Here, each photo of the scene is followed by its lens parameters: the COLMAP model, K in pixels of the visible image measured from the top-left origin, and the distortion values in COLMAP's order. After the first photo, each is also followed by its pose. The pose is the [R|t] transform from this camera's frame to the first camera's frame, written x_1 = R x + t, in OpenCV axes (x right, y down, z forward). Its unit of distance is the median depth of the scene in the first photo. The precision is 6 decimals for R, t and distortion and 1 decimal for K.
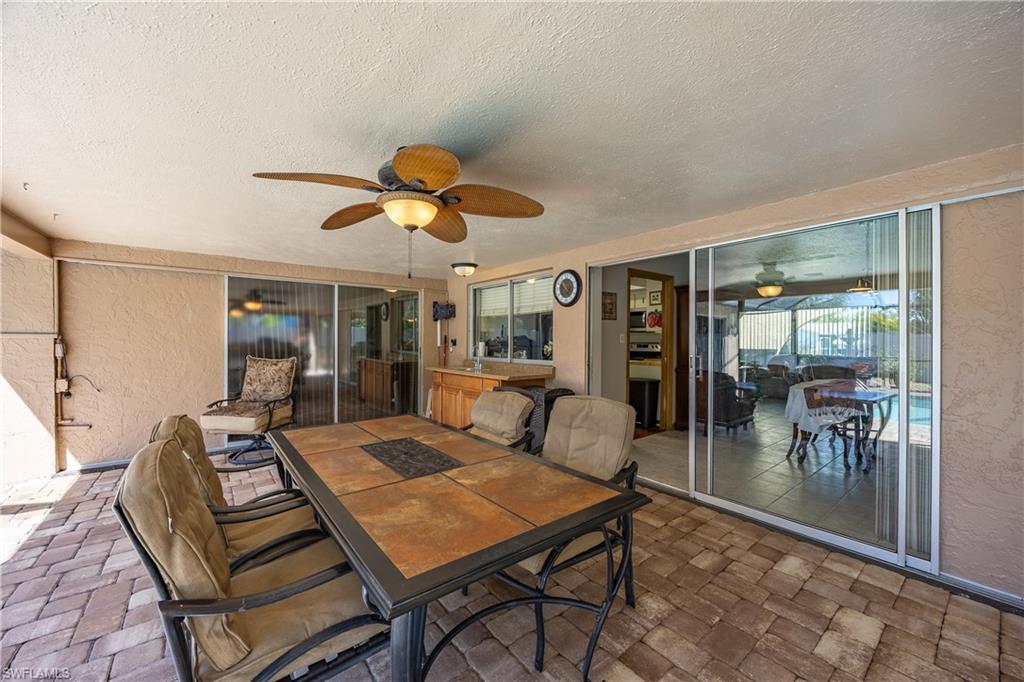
lens RADIAL K [[398.1, 0, 513.3], [0, 398.1, 339.4], [0, 0, 1]] dist [-0.006999, 0.000185]
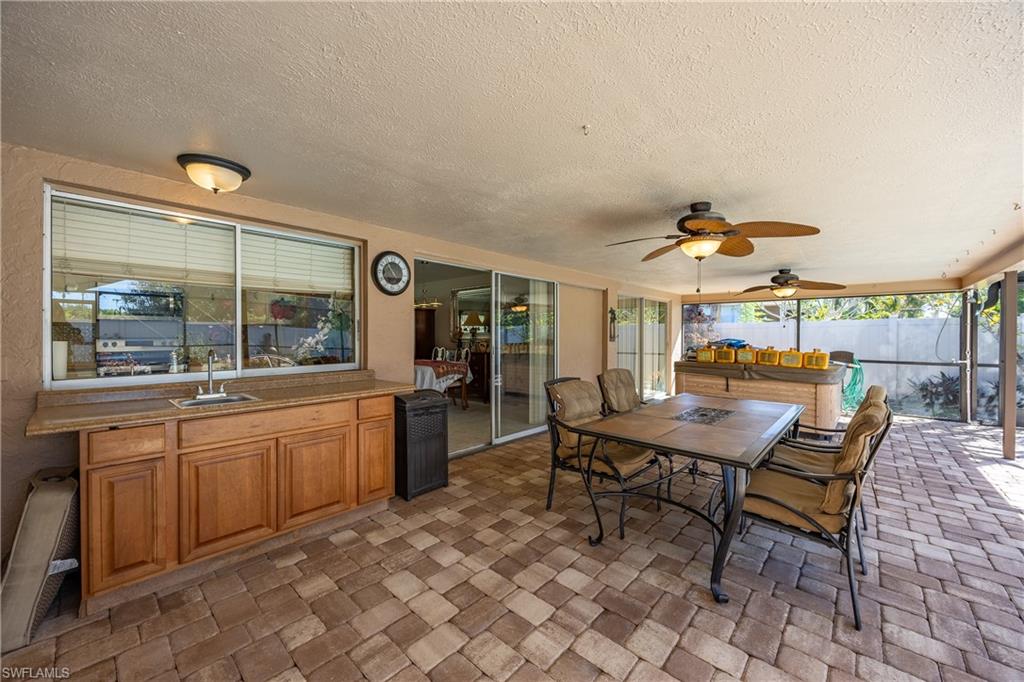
lens RADIAL K [[398.1, 0, 506.6], [0, 398.1, 336.6], [0, 0, 1]] dist [-0.006999, 0.000185]
pose [[-0.145860, -0.018035, 0.989141, -0.720918], [-0.003067, 0.999837, 0.017778, -0.011219], [-0.989300, -0.000441, -0.145892, 0.871077]]
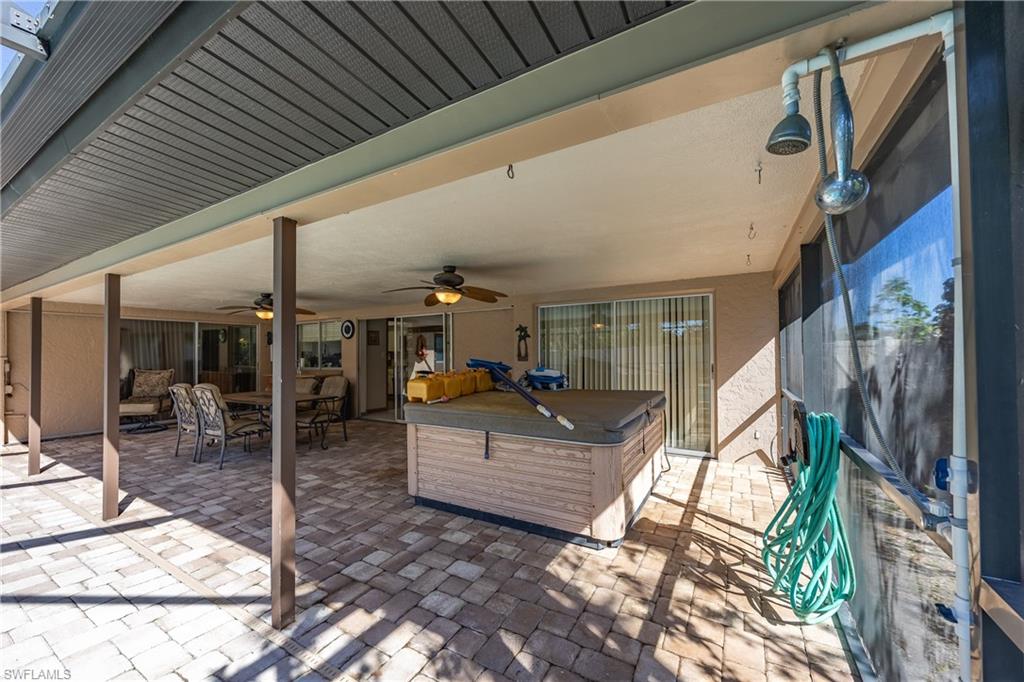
lens RADIAL K [[398.1, 0, 496.3], [0, 398.1, 350.5], [0, 0, 1]] dist [-0.006999, 0.000185]
pose [[0.940332, -0.009975, 0.340111, 0.152447], [0.013169, 0.999888, -0.007085, -0.002766], [-0.340002, 0.011141, 0.940359, -1.053725]]
